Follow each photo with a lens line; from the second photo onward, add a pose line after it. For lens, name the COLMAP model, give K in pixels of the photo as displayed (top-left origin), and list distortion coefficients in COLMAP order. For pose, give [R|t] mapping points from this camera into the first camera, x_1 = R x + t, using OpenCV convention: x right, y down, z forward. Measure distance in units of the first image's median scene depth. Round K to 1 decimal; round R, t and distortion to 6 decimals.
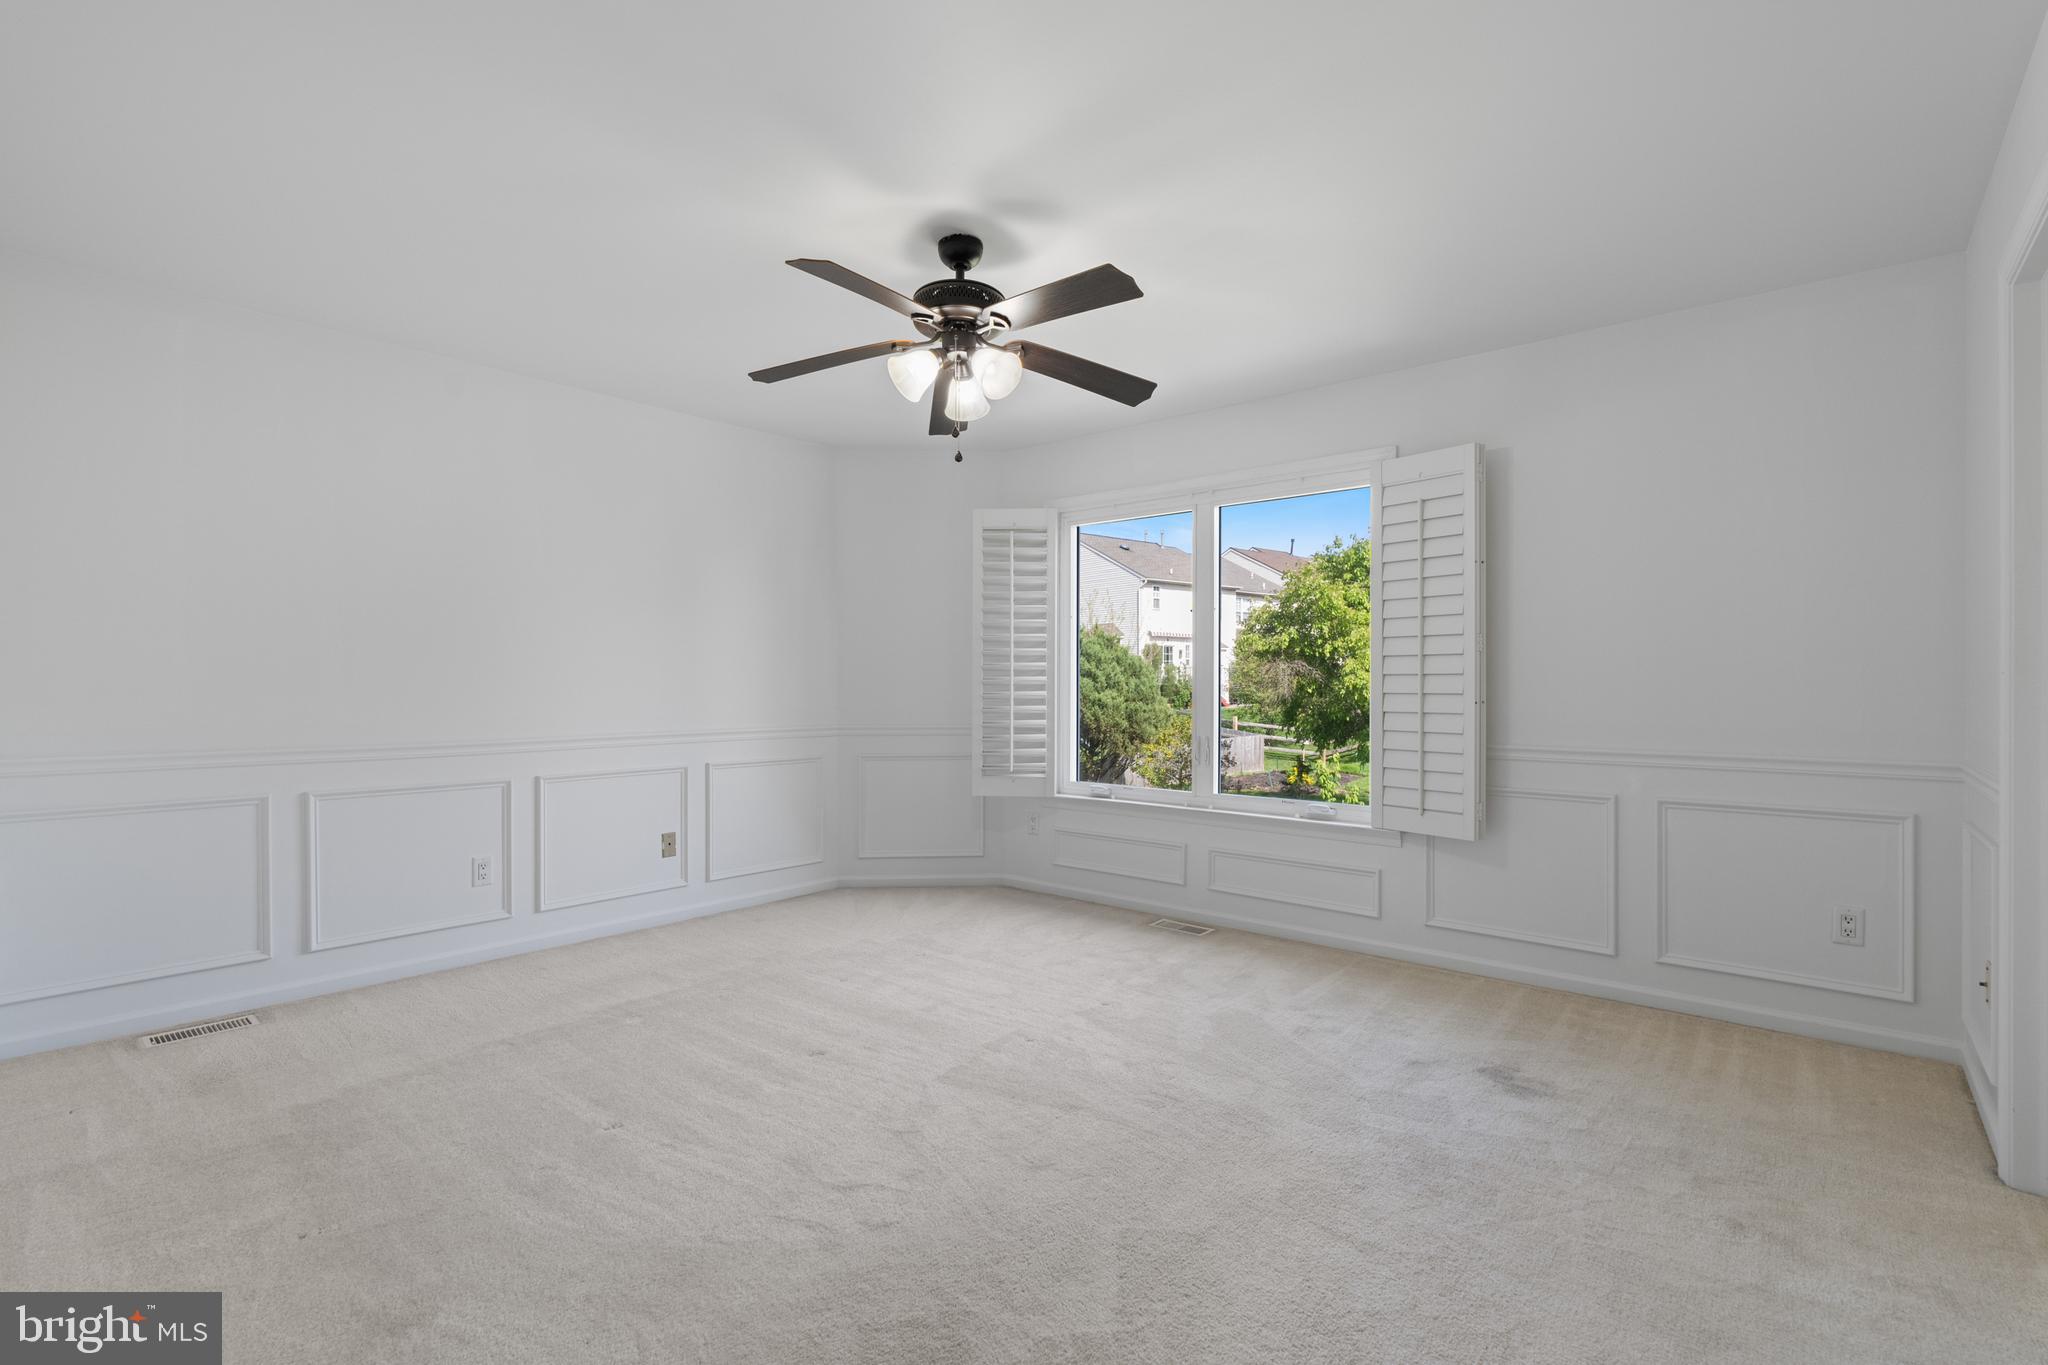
lens RADIAL K [[926.7, 0, 1020.3], [0, 926.7, 681.4], [0, 0, 1]] dist [-0.003236, 0.000298]
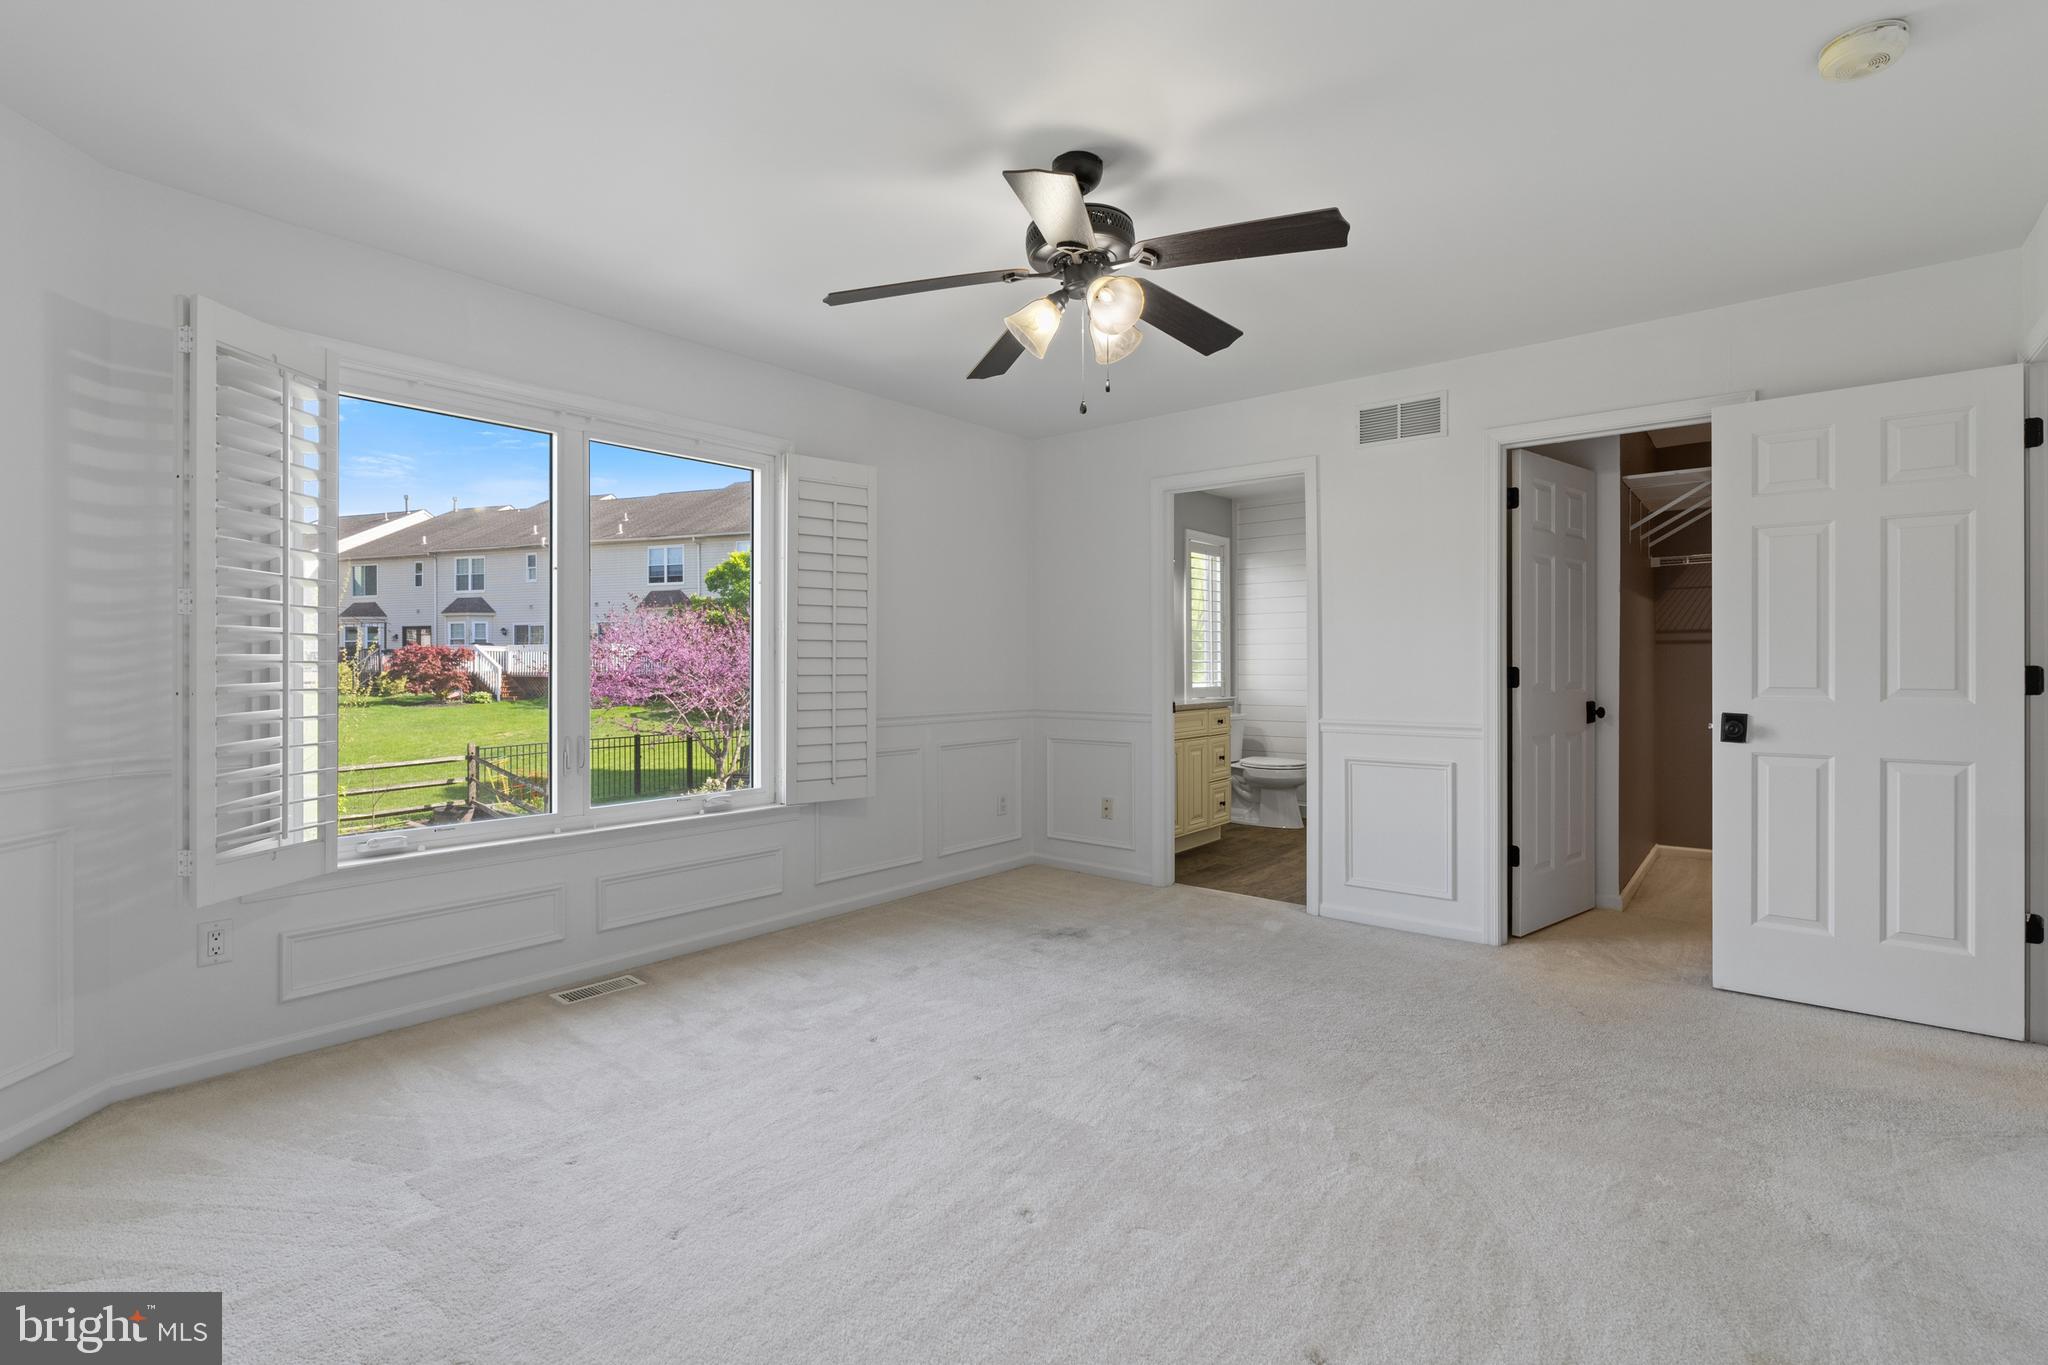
lens RADIAL K [[926.7, 0, 1020.3], [0, 926.7, 681.4], [0, 0, 1]] dist [-0.003236, 0.000298]
pose [[-0.009492, -0.014121, 0.999855, -0.639011], [0.000848, 0.999900, 0.014130, 0.005630], [-0.999955, 0.000982, -0.009480, 0.738328]]
